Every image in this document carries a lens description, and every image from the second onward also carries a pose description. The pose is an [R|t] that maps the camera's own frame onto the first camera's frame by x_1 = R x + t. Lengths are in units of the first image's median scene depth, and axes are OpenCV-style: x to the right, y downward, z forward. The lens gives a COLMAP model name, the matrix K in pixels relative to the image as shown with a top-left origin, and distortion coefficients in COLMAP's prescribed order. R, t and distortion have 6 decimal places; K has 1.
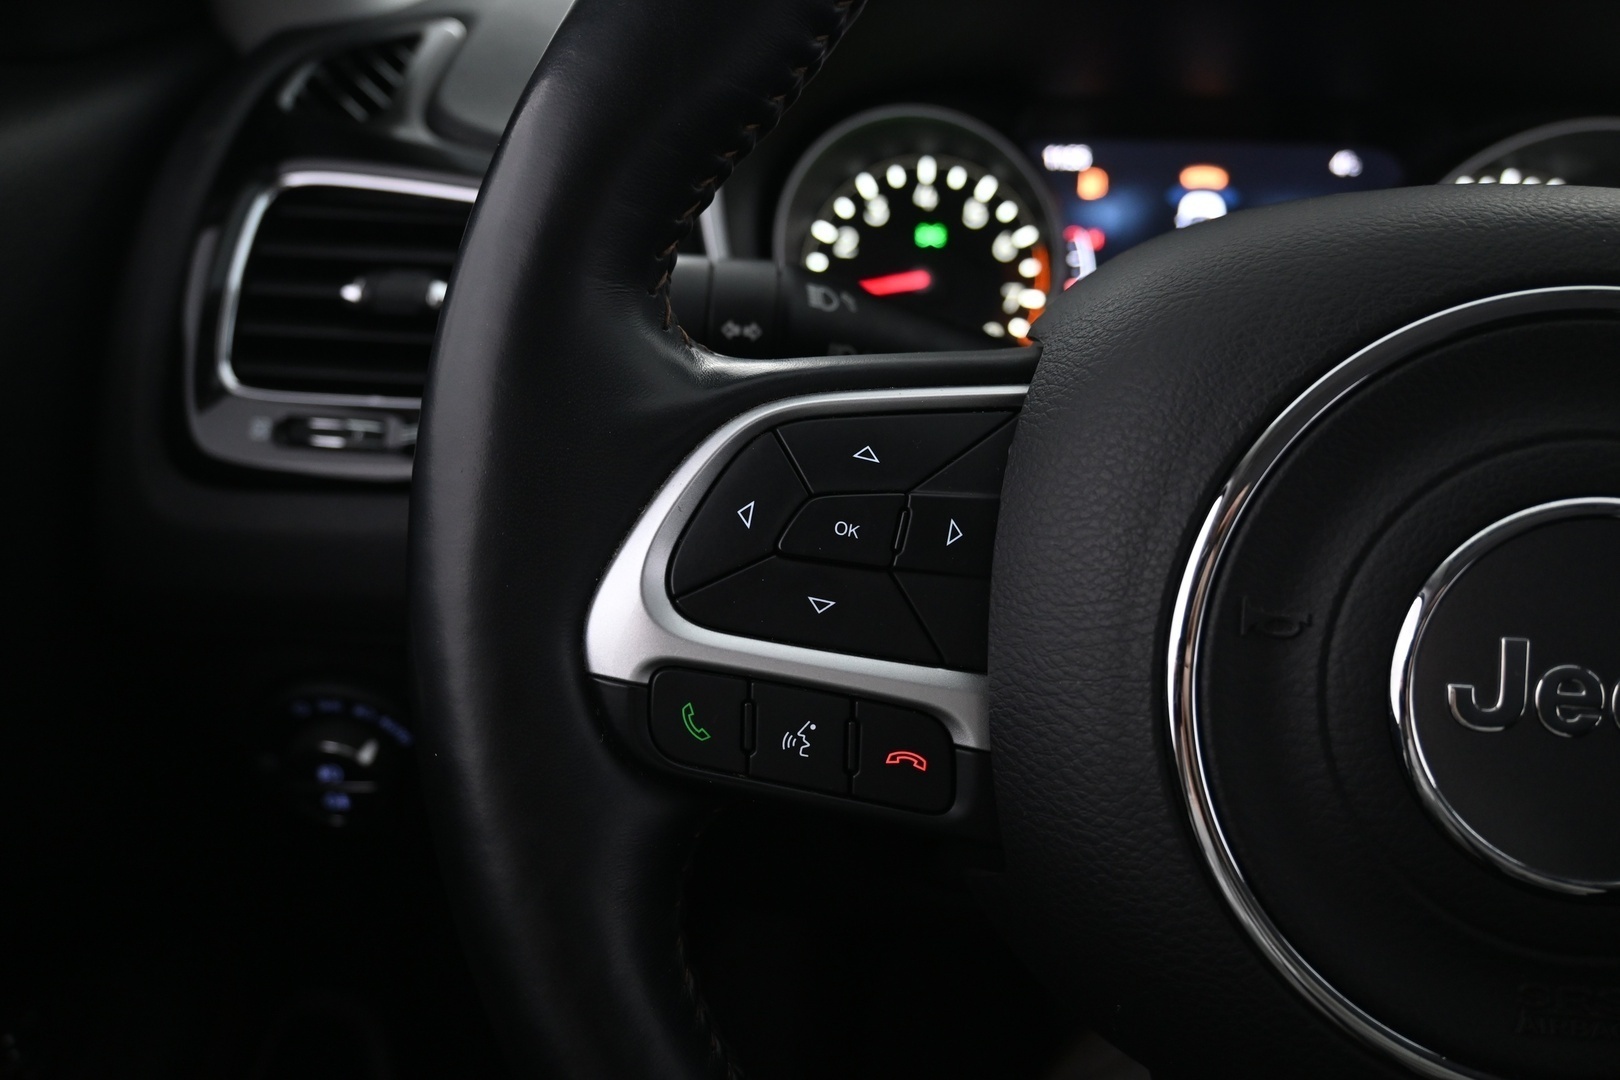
lens RADIAL K [[1334.3, 0, 810.0], [0, 1334.3, 540.0], [0, 0, 1]] dist [0.001332, 0.000705]
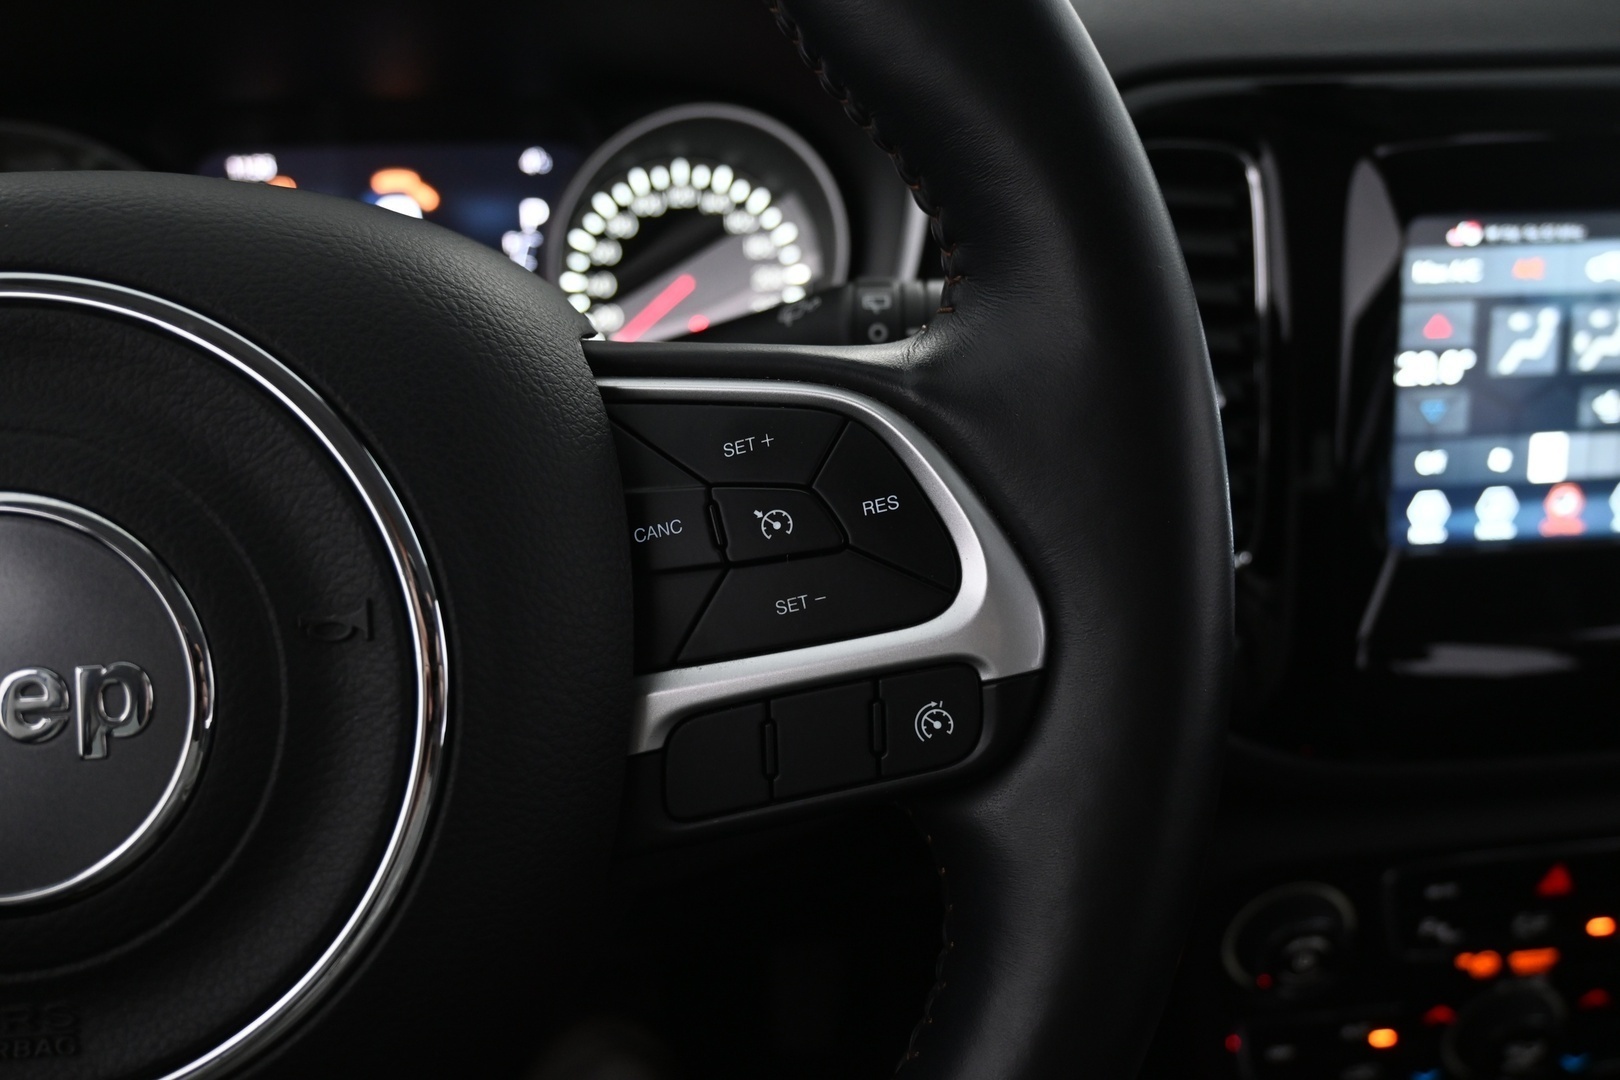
lens RADIAL K [[1367.7, 0, 810.0], [0, 1367.7, 540.0], [0, 0, 1]] dist [-0.008493, -0.004818]
pose [[0.977549, -0.095520, 0.187813, 0.481586], [0.100629, 0.994764, -0.017836, 0.046182], [-0.185126, 0.036335, 0.982043, -0.028774]]
